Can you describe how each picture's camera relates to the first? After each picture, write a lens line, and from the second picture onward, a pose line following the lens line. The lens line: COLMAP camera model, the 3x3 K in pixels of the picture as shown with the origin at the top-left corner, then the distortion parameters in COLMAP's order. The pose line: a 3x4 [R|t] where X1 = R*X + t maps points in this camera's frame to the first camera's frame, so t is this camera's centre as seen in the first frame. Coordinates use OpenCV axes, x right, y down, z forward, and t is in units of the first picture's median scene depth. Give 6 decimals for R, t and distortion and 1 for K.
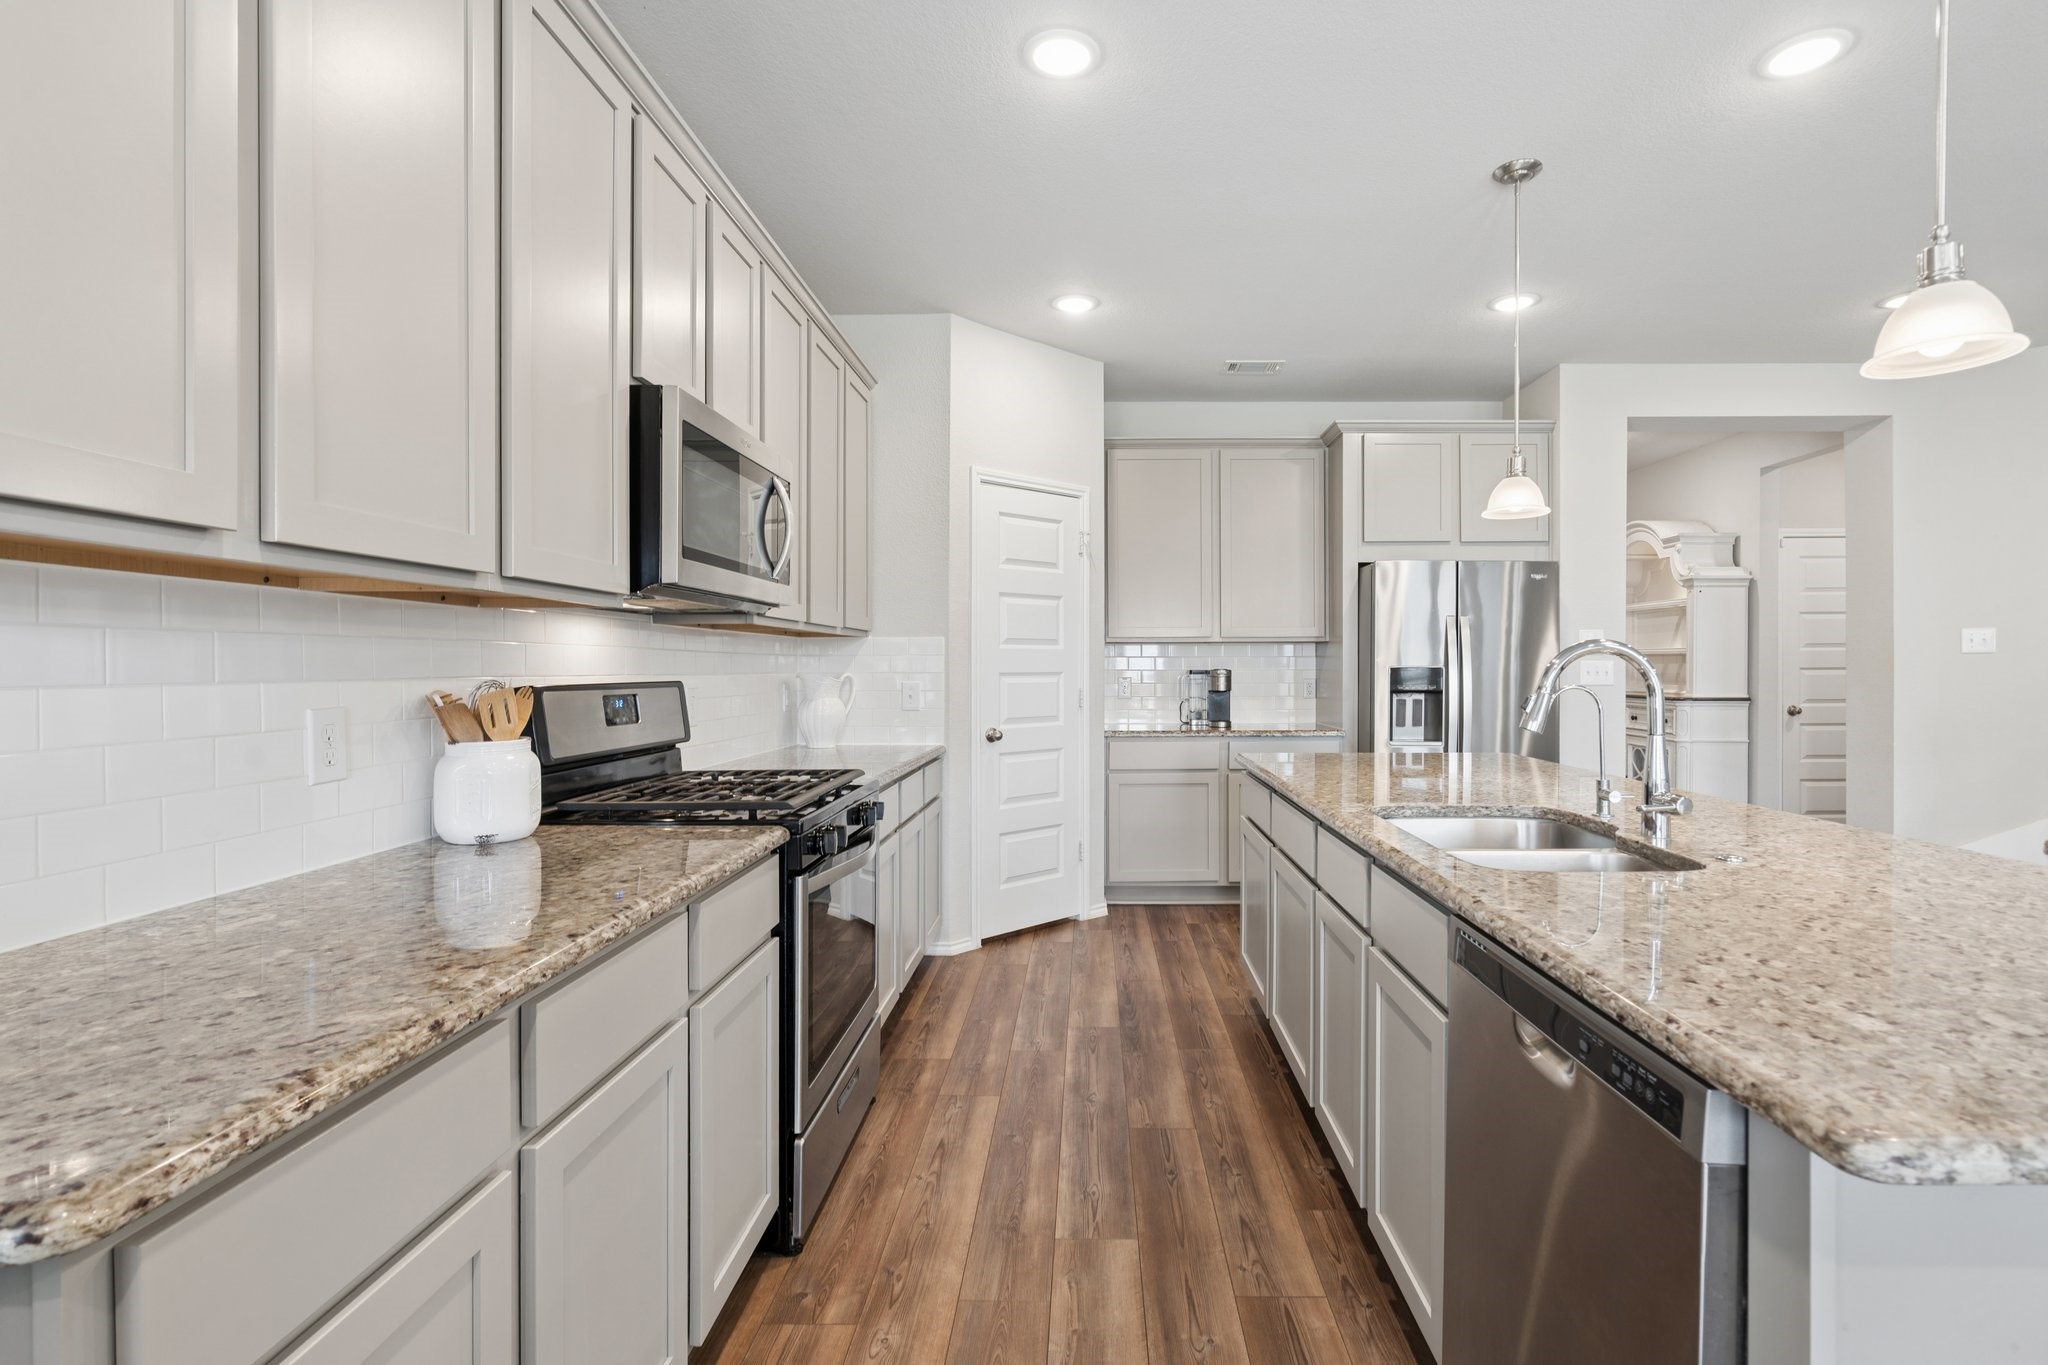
lens RADIAL K [[966.6, 0, 1084.3], [0, 966.6, 662.5], [0, 0, 1]] dist [0.001587, 0.000256]
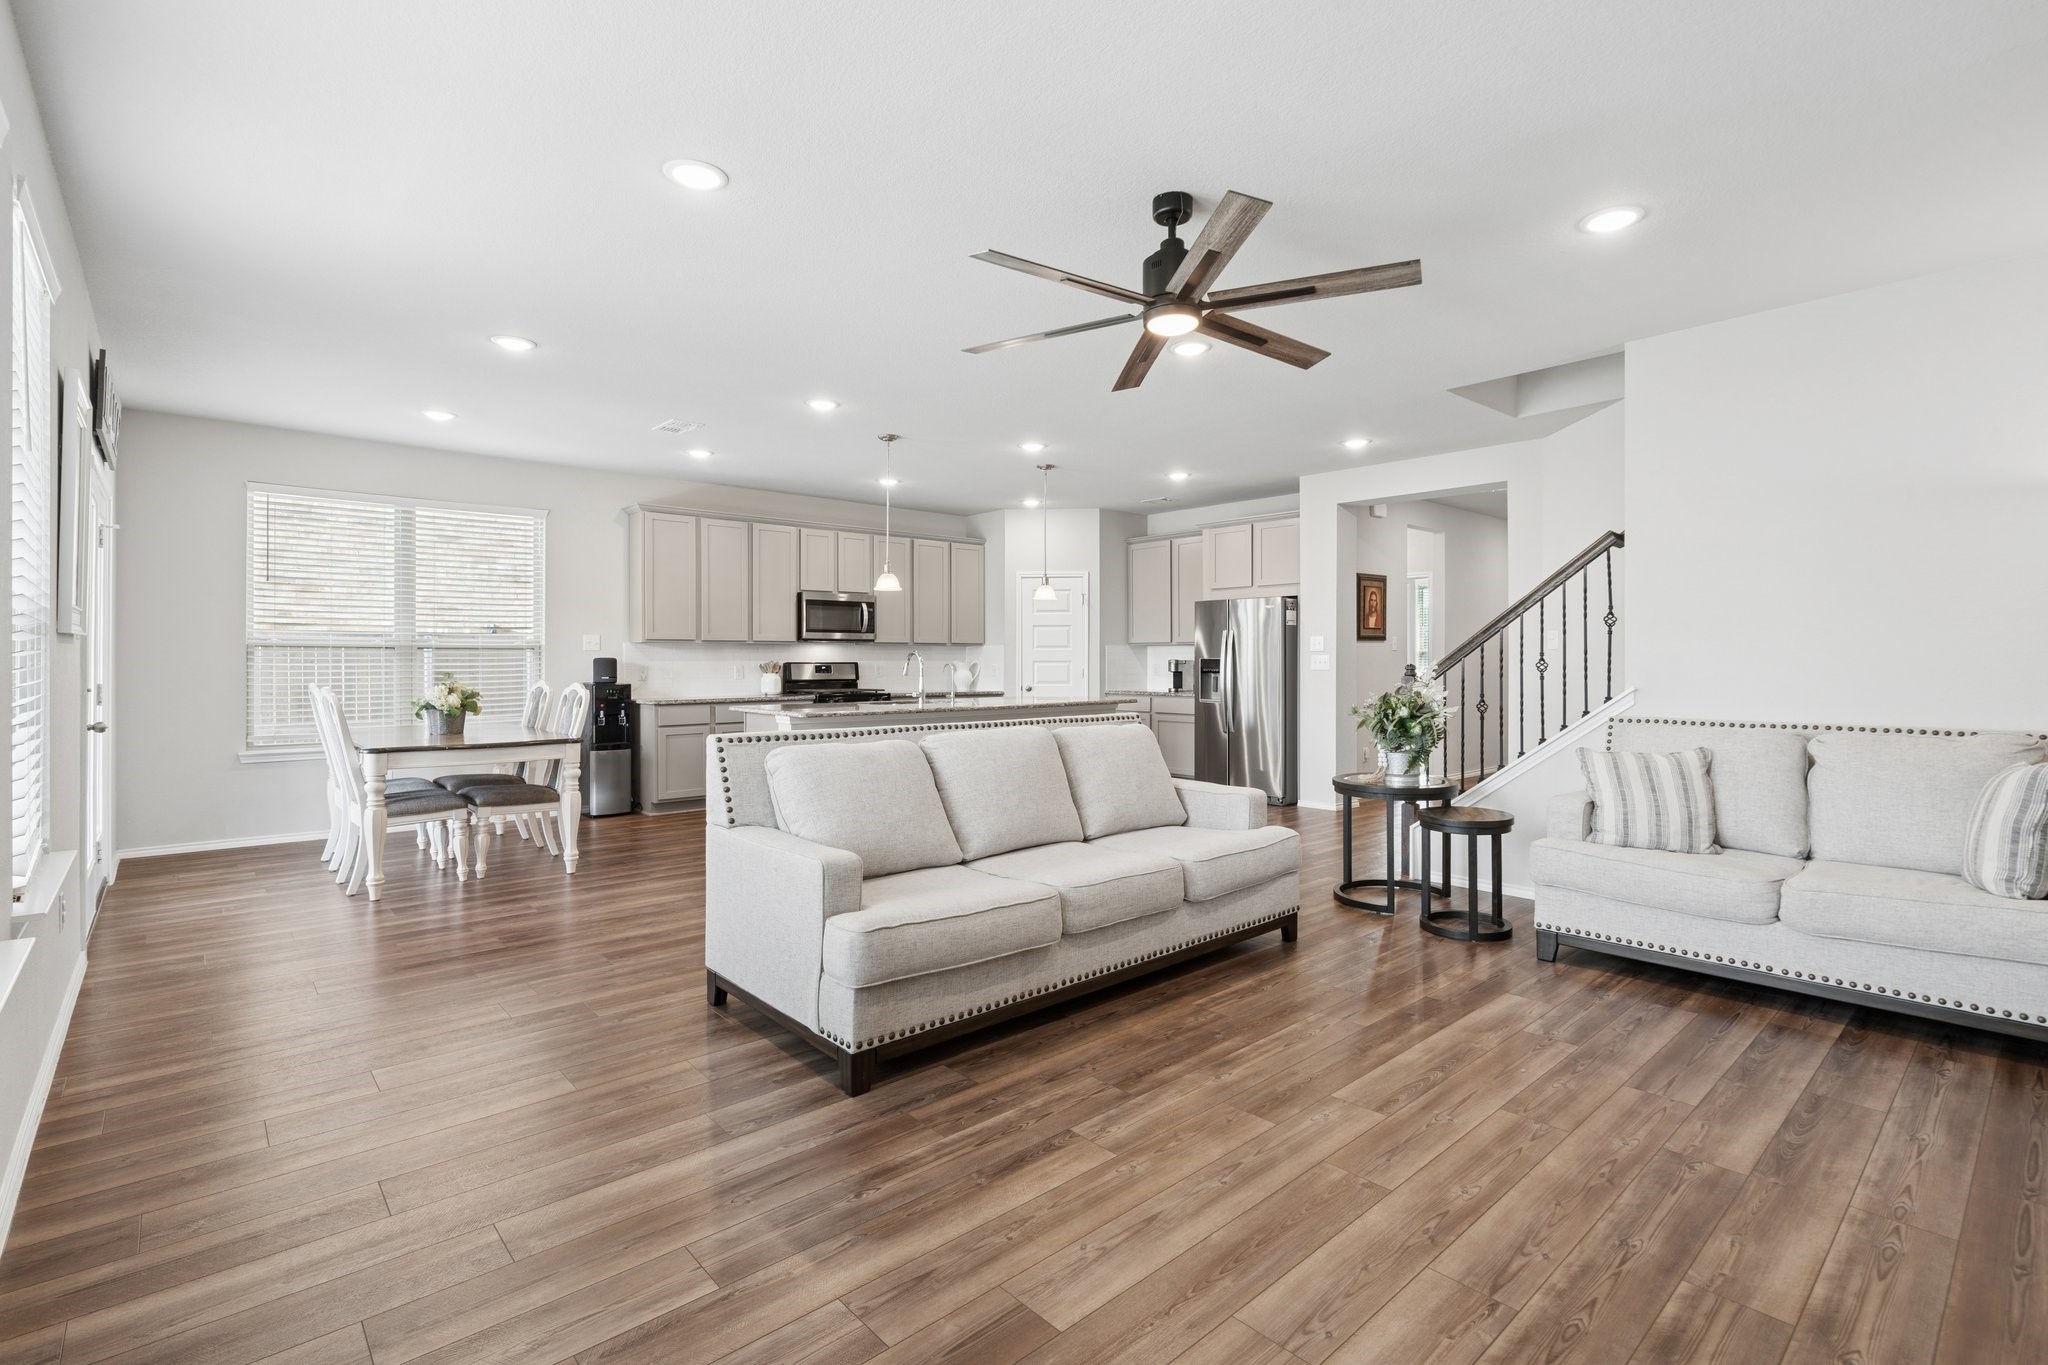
lens RADIAL K [[949.8, 0, 1032.0], [0, 949.8, 650.3], [0, 0, 1]] dist [-0.000004, 0.000140]
pose [[0.674570, -0.008981, -0.738156, 2.849257], [0.003543, 0.999954, -0.008929, 0.009759], [0.738202, 0.003408, 0.674571, -0.917667]]
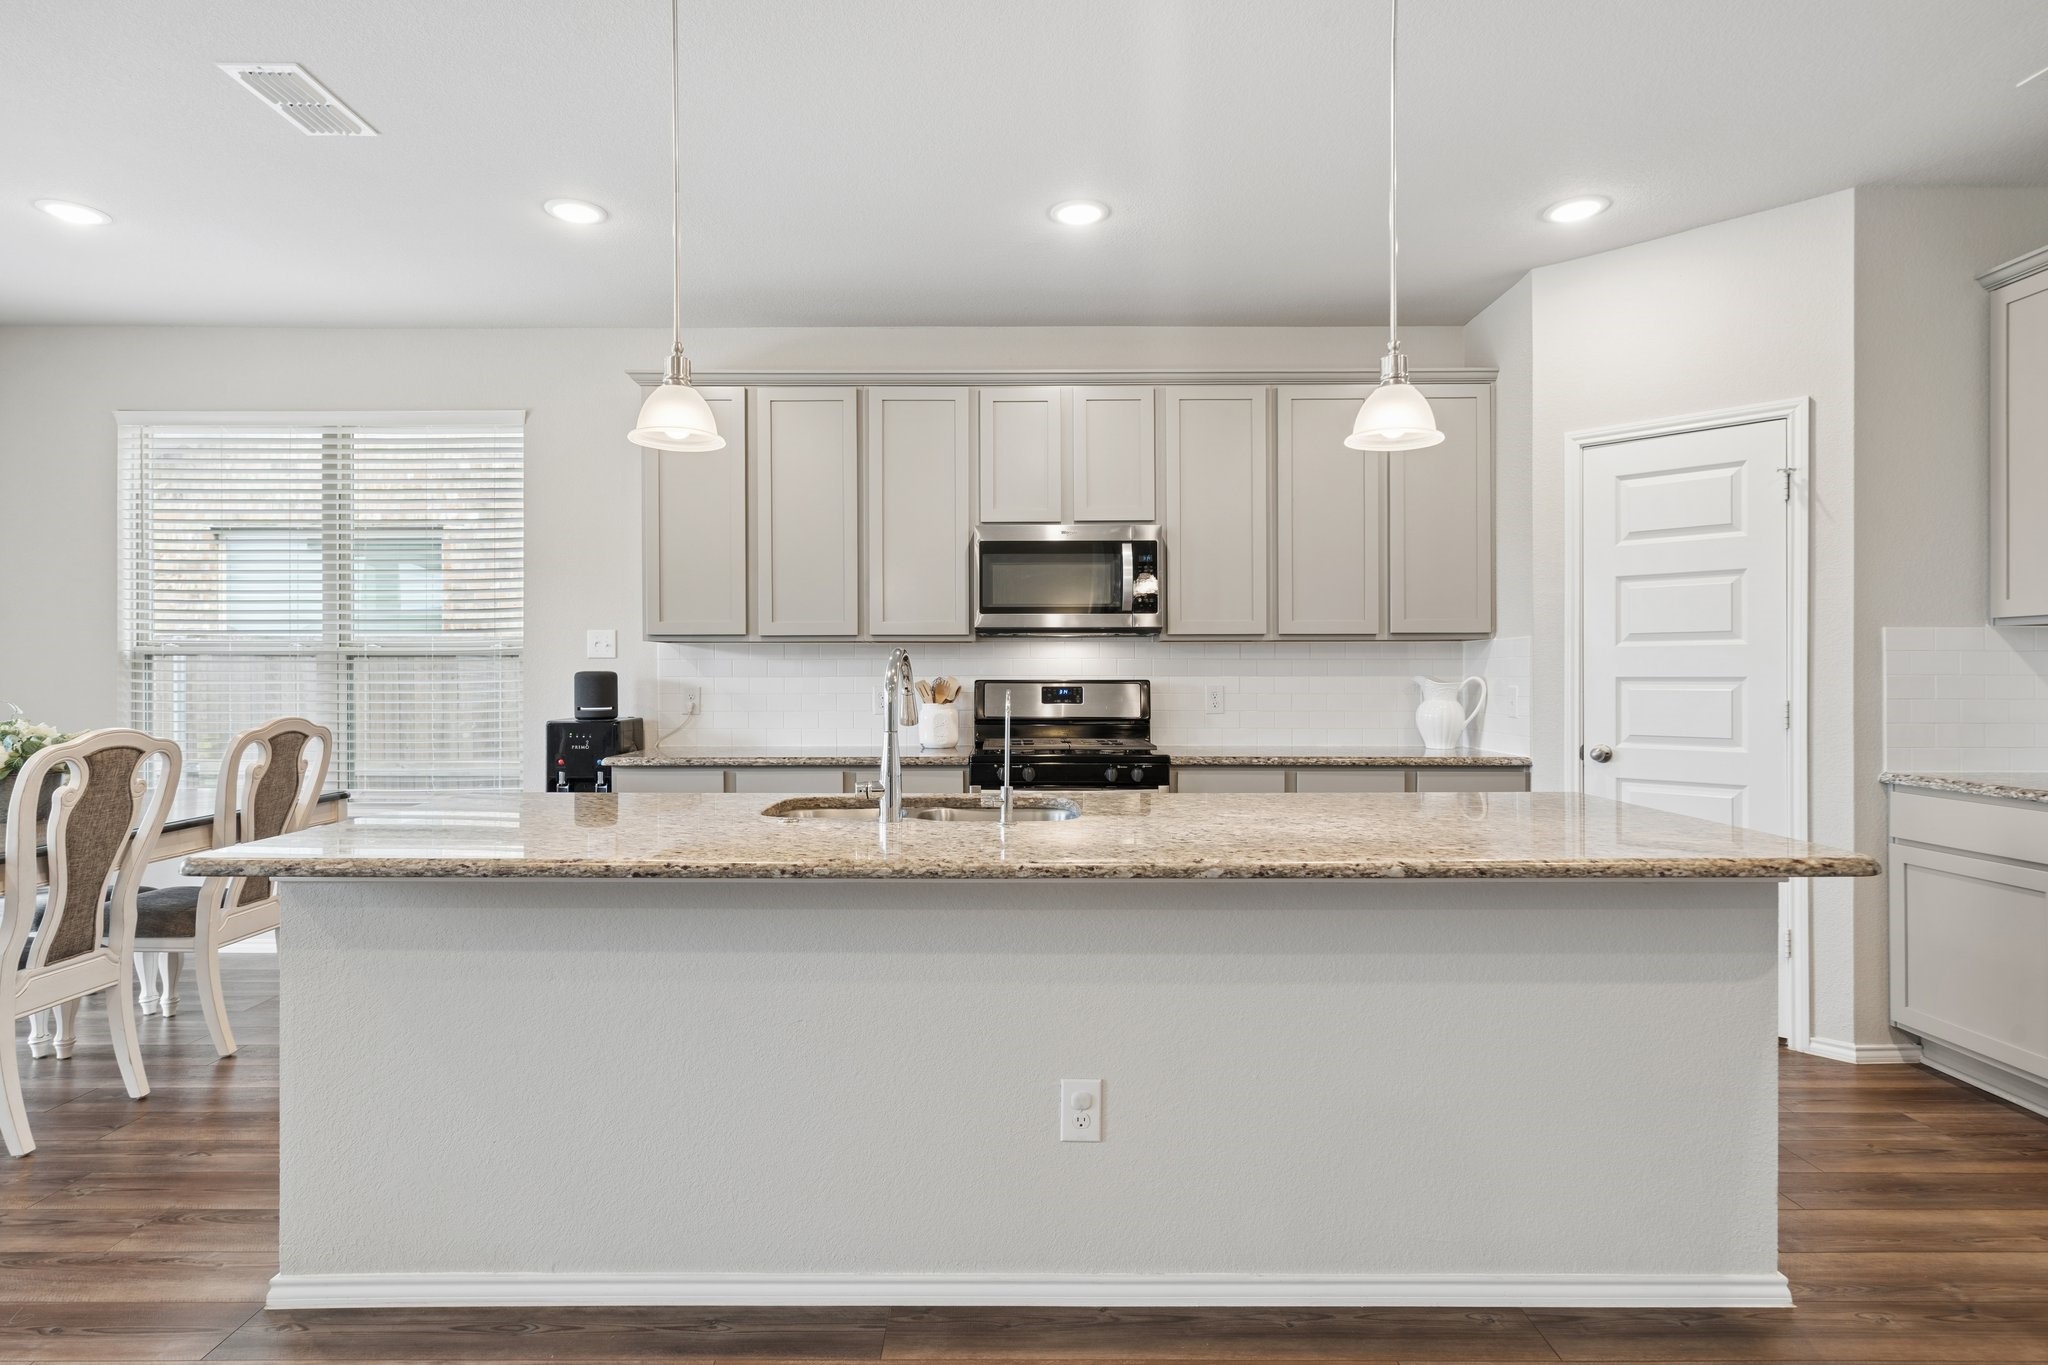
lens RADIAL K [[1078.1, 0, 1013.3], [0, 1078.1, 678.0], [0, 0, 1]] dist [0.001255, -0.000631]
pose [[0.008441, 0.005063, -0.999952, 1.477485], [0.005189, 0.999973, 0.005107, 0.007260], [0.999951, -0.005232, 0.008415, 0.903621]]
